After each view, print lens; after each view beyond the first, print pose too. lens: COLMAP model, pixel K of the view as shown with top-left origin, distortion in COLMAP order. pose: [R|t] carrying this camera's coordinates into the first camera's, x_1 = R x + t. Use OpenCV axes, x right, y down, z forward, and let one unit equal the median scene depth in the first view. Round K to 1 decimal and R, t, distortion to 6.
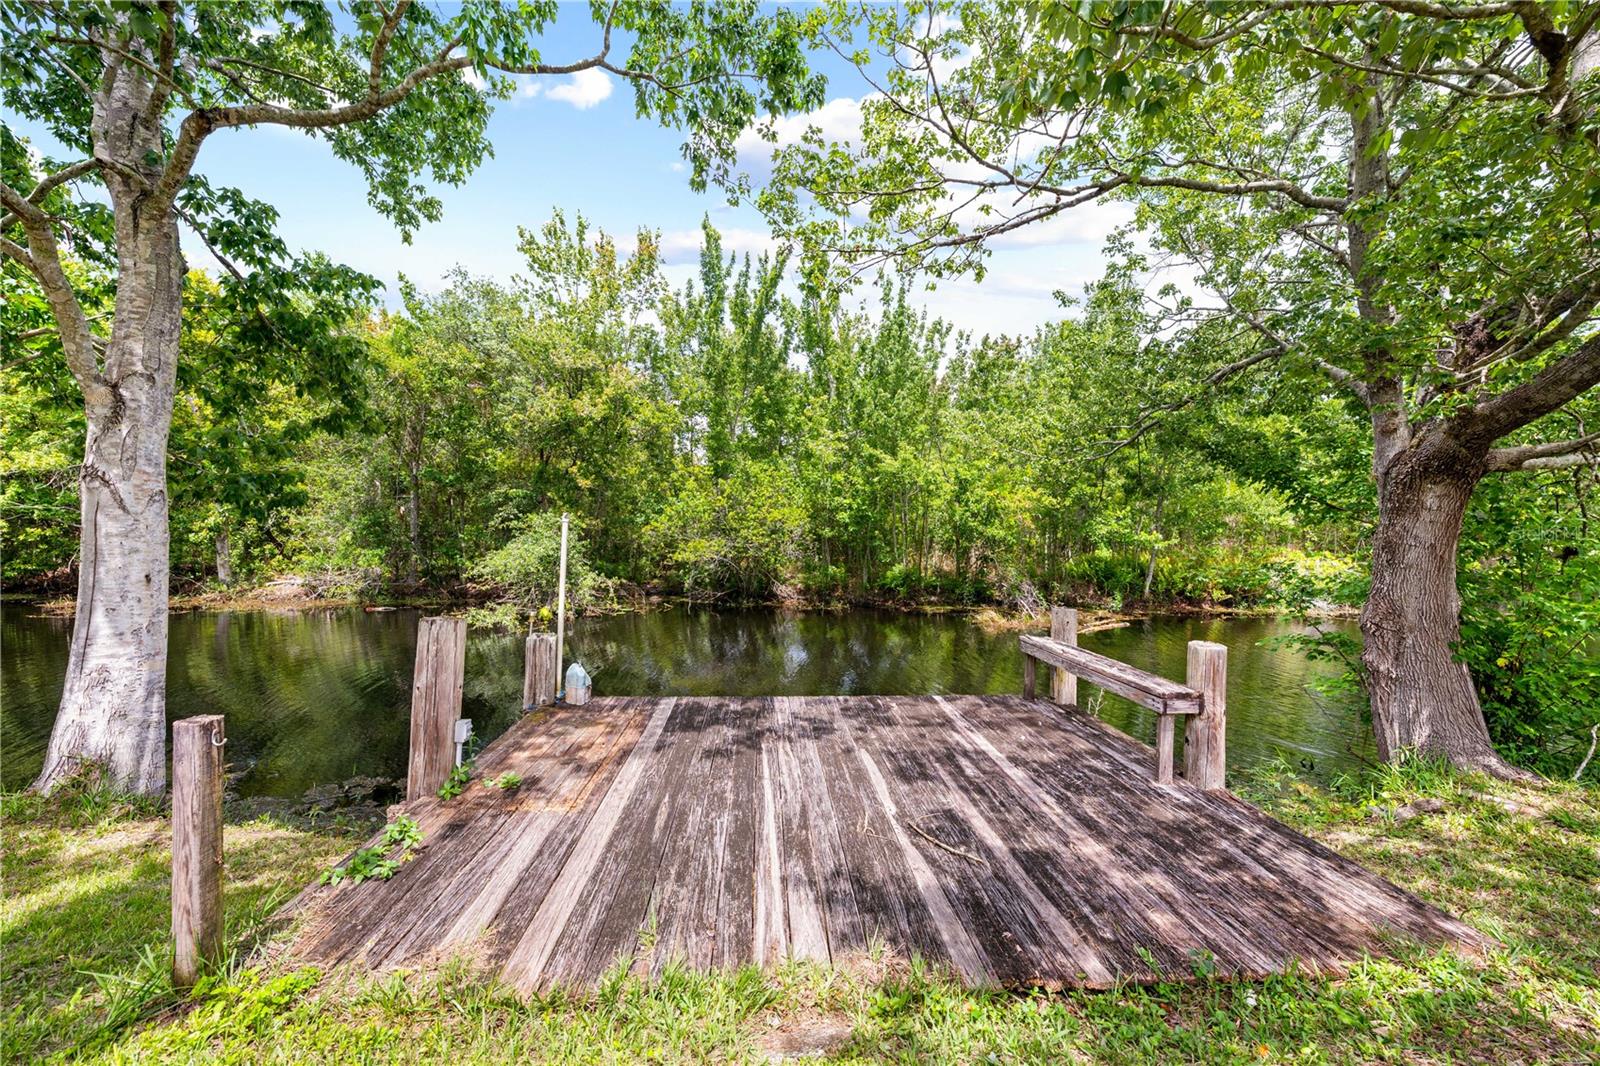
lens RADIAL K [[542.6, 0, 803.2], [0, 542.6, 535.5], [0, 0, 1]] dist [-0.001510, 0.000011]
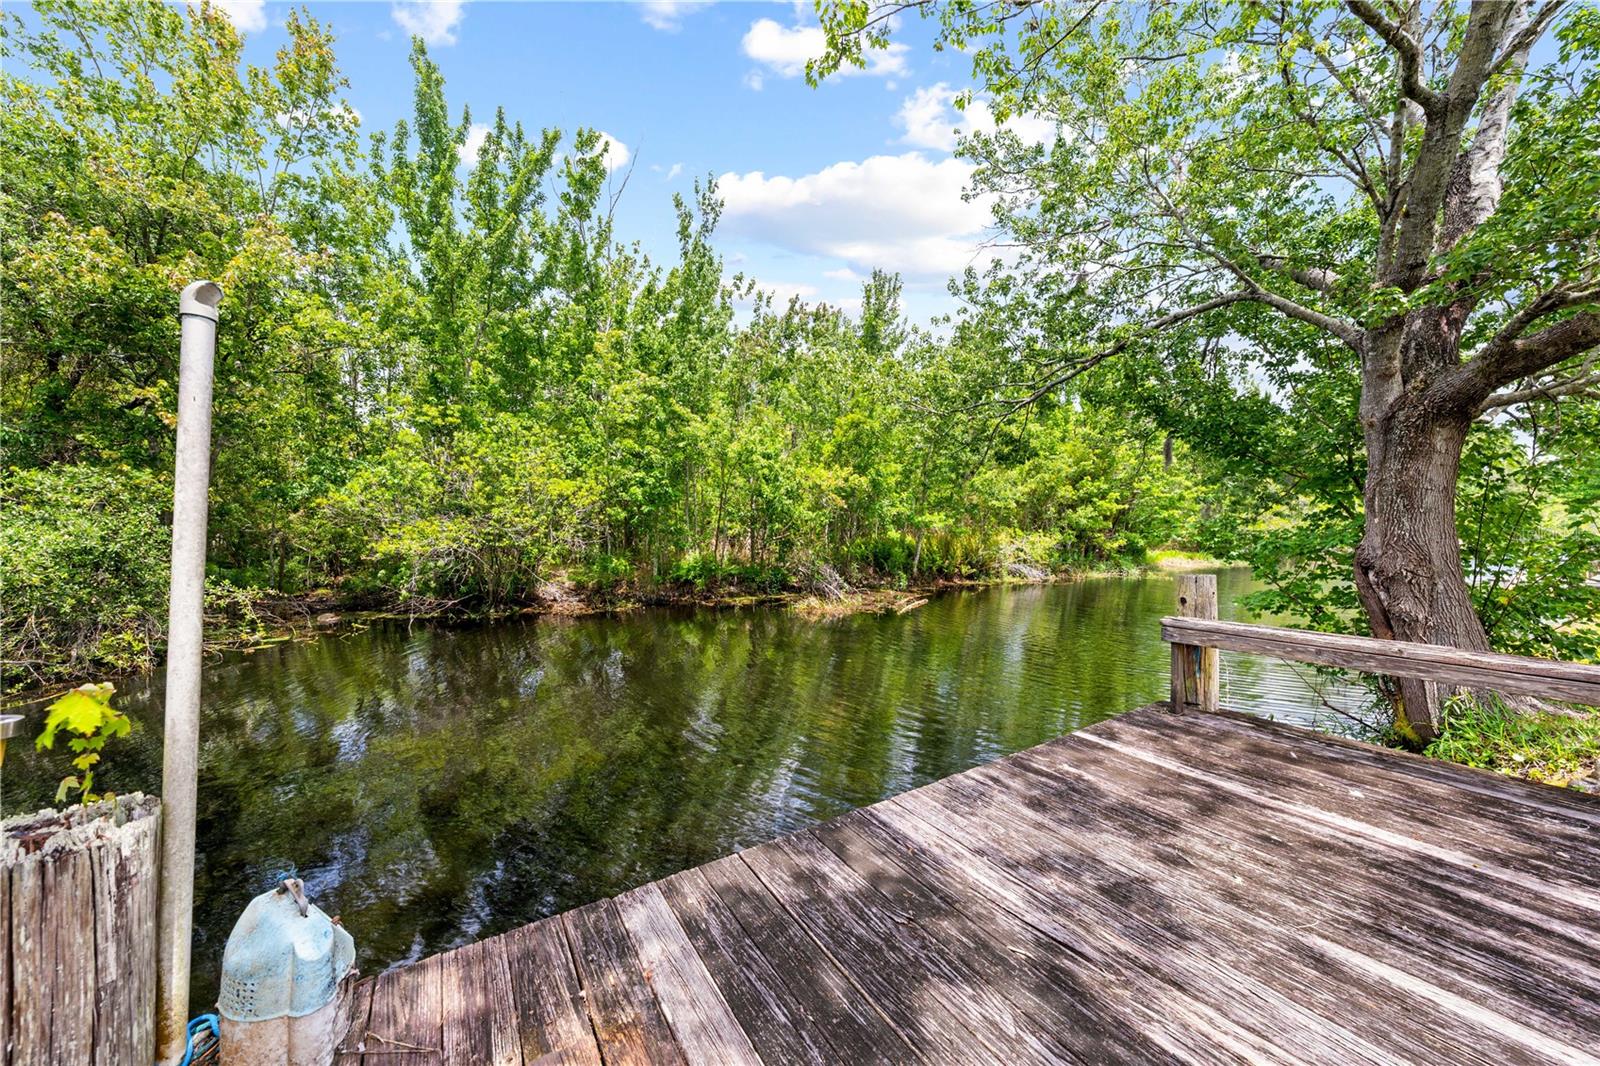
lens RADIAL K [[541.2, 0, 801.8], [0, 541.2, 529.6], [0, 0, 1]] dist [-0.004788, 0.000028]
pose [[0.880214, -0.013112, 0.474397, -0.298968], [0.013978, 0.999901, 0.001700, 0.069311], [-0.474372, 0.005134, 0.880310, 0.626870]]
